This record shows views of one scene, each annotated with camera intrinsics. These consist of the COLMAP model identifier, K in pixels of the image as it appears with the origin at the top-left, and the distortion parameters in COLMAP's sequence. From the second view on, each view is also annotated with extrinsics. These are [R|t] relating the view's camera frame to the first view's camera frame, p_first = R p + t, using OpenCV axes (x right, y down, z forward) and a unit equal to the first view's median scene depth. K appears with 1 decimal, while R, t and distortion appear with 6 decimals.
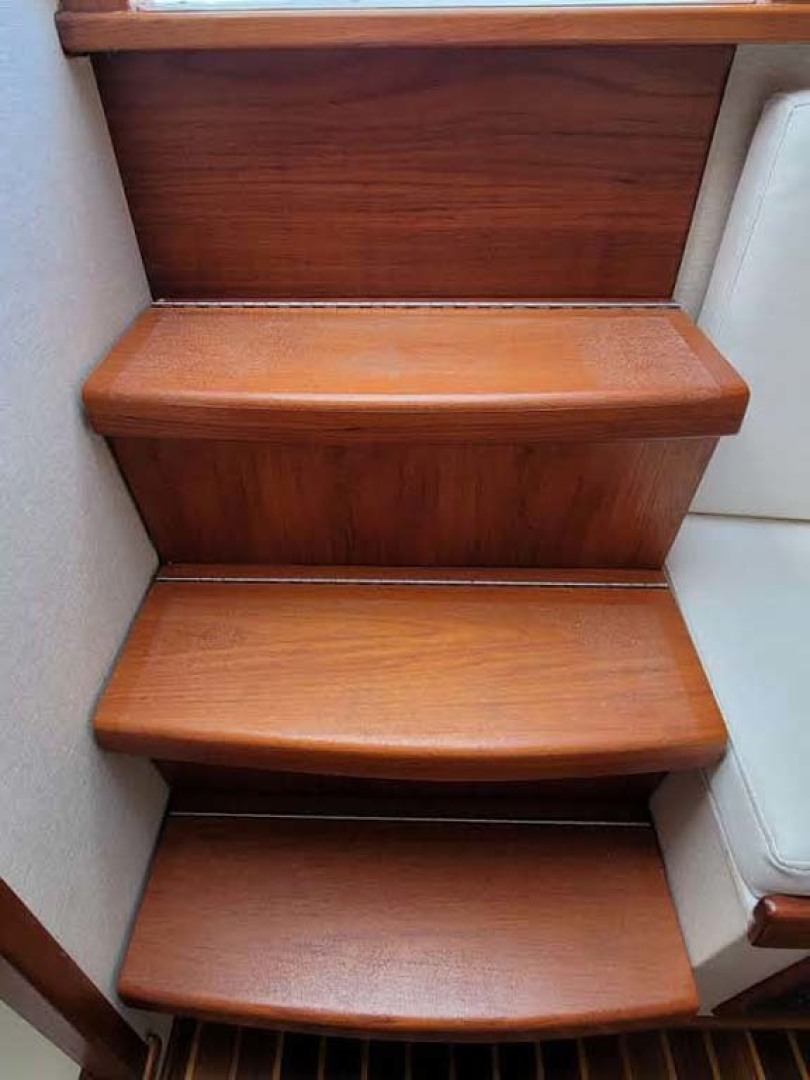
lens RADIAL K [[655.0, 0, 405.0], [0, 655.0, 540.0], [0, 0, 1]] dist [-0.004830, 0.000672]
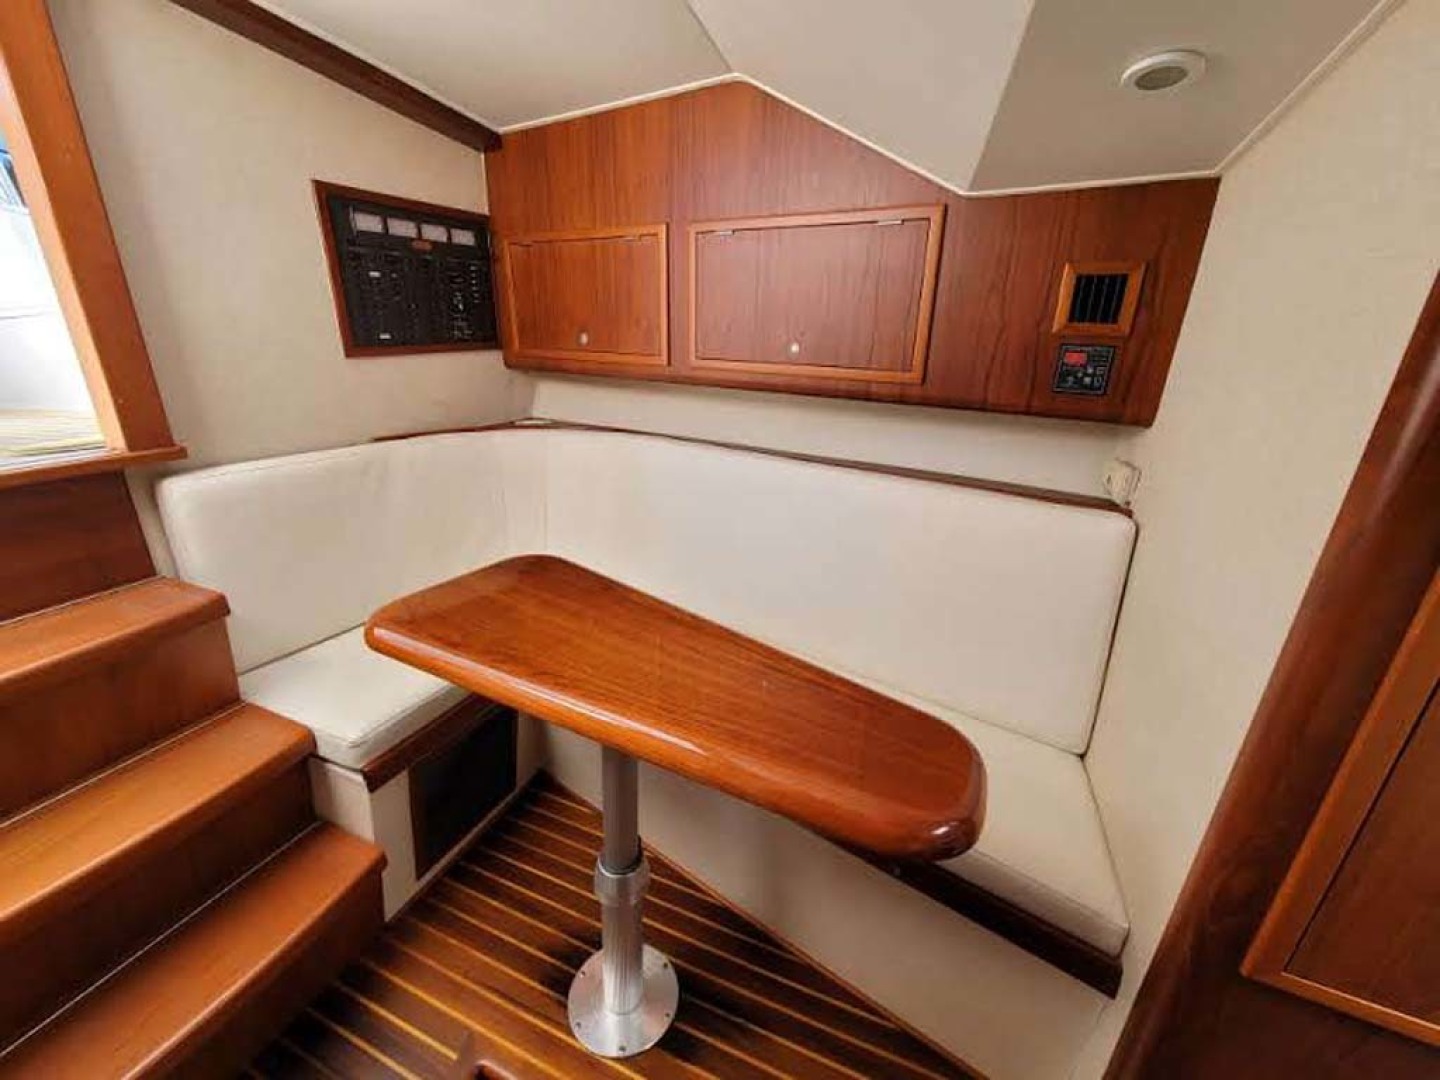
lens RADIAL K [[609.6, 0, 720.0], [0, 609.6, 540.0], [0, 0, 1]] dist [-0.002152, -0.000105]
pose [[0.374780, -0.312731, 0.872777, -0.511004], [0.566682, 0.822337, 0.051318, 0.404501], [-0.733765, 0.475354, 0.485415, -1.153247]]
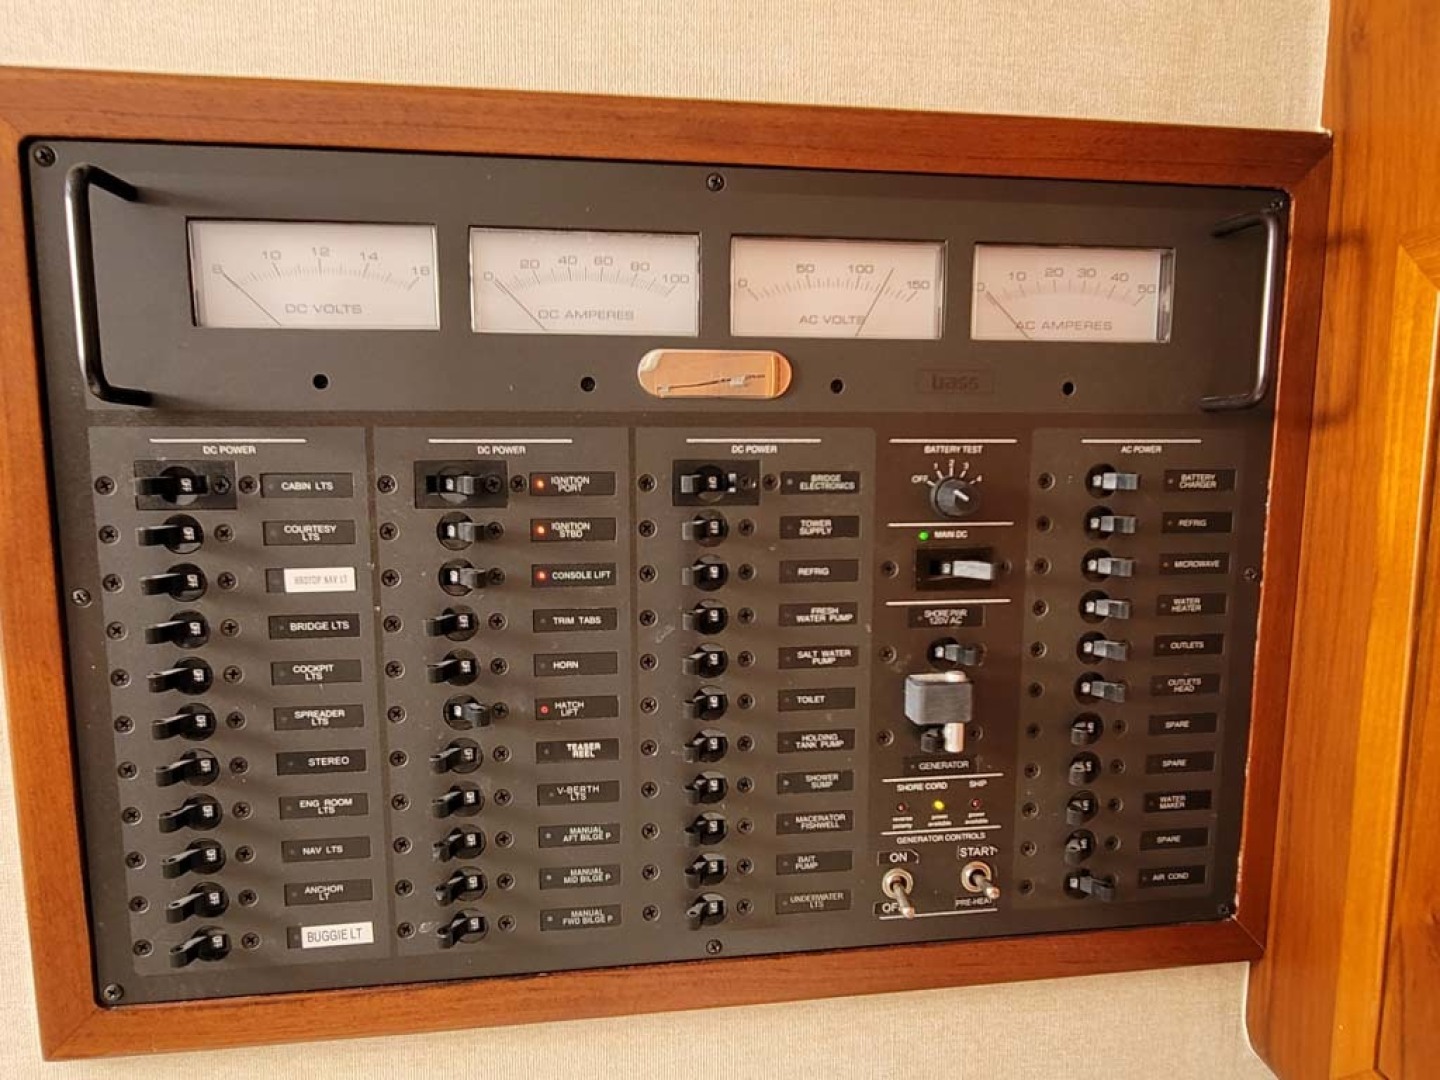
lens RADIAL K [[873.3, 0, 724.1], [0, 873.3, 553.1], [0, 0, 1]] dist [-0.004830, 0.000672]
pose [[0.987578, -0.016738, 0.156235, 1.543067], [0.096897, 0.847615, -0.521689, -0.798906], [-0.123695, 0.530348, 0.838708, 0.004013]]
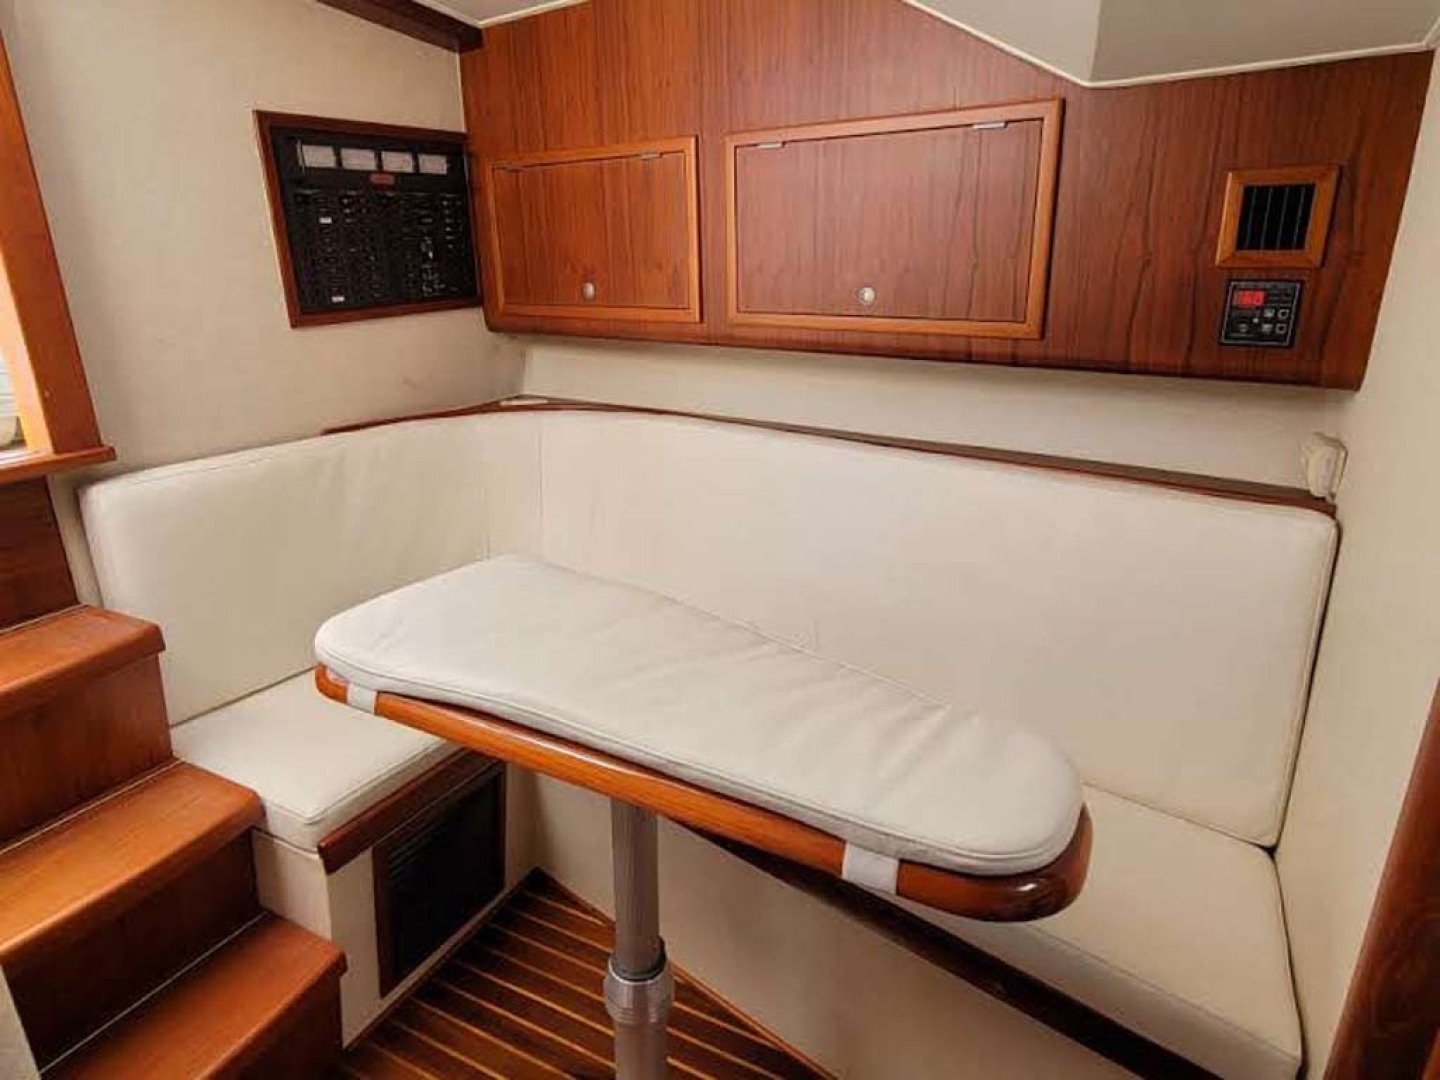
lens RADIAL K [[912.5, 0, 703.2], [0, 912.5, 550.5], [0, 0, 1]] dist [-0.002753, -0.001528]
pose [[0.459802, -0.301901, 0.835128, -0.719218], [0.576200, 0.817016, -0.021889, 0.459147], [-0.675704, 0.491265, 0.549621, -1.320171]]
